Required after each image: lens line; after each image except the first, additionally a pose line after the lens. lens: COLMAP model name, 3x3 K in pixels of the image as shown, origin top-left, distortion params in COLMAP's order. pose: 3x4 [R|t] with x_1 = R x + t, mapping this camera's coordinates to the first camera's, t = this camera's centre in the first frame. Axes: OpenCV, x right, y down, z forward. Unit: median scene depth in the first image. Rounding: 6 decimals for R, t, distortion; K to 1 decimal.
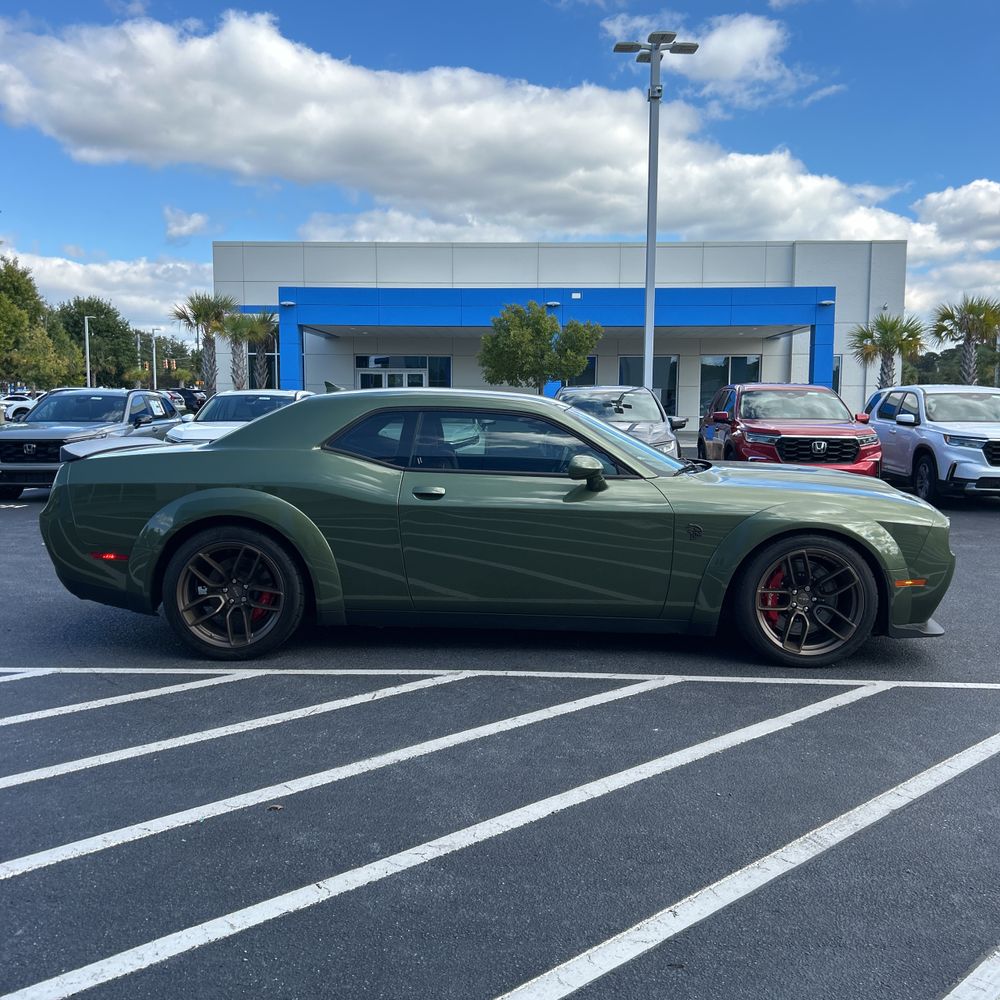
lens RADIAL K [[1021.7, 0, 495.7], [0, 1021.7, 504.3], [0, 0, 1]] dist [0.012574, 0.000000]
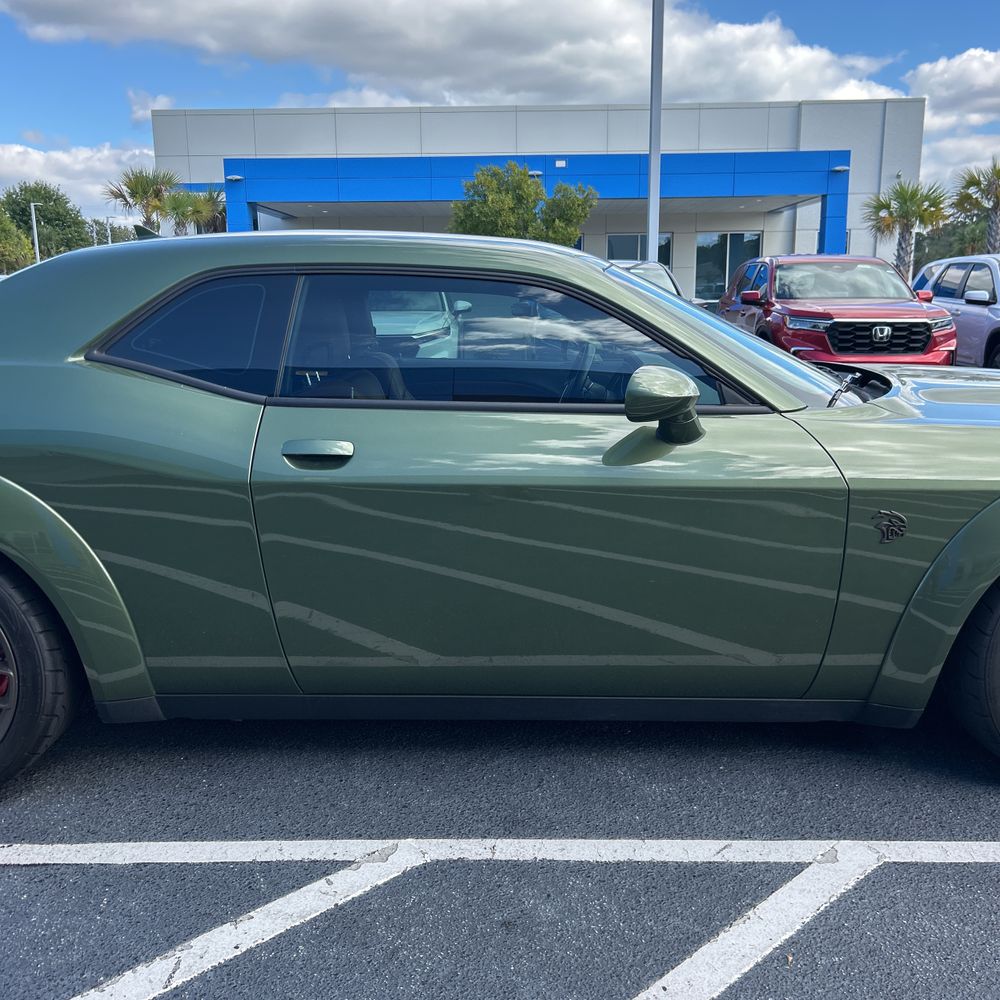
lens RADIAL K [[1021.7, 0, 492.7], [0, 1021.7, 506.9], [0, 0, 1]] dist [0.012574, 0.000000]
pose [[0.999768, -0.019301, 0.009540, 0.001610], [0.018160, 0.994002, 0.107845, -0.006758], [-0.011565, -0.107647, 0.994122, 0.101838]]
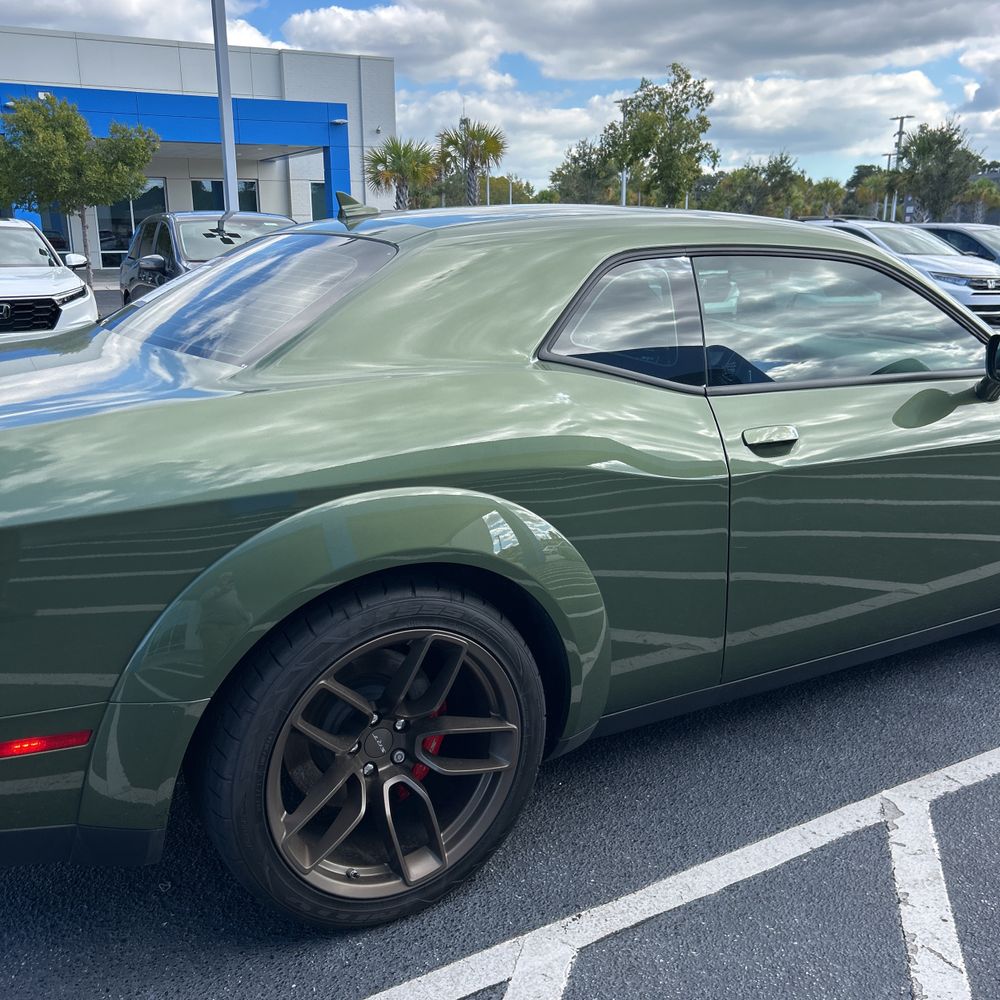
lens RADIAL K [[1021.7, 0, 495.8], [0, 1021.7, 494.5], [0, 0, 1]] dist [0.012574, 0.000000]
pose [[0.853820, -0.136935, 0.502236, -0.077191], [0.059627, 0.984159, 0.166963, -0.013617], [-0.517142, -0.112609, 0.848459, 0.127017]]
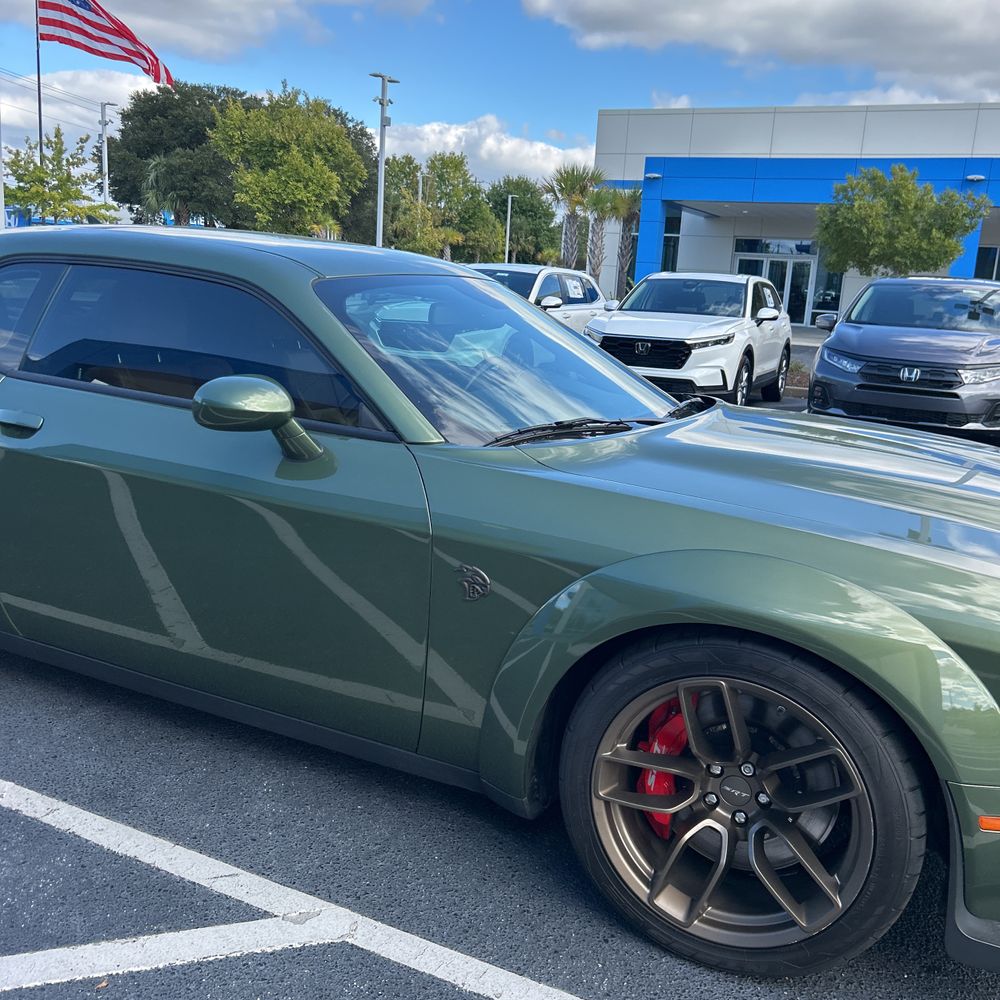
lens RADIAL K [[1021.7, 0, 509.9], [0, 1021.7, 487.4], [0, 0, 1]] dist [0.012574, 0.000000]
pose [[0.907515, 0.128491, -0.399883, 0.069876], [-0.092548, 0.989831, 0.108022, -0.010956], [0.409696, -0.061023, 0.910179, 0.119169]]
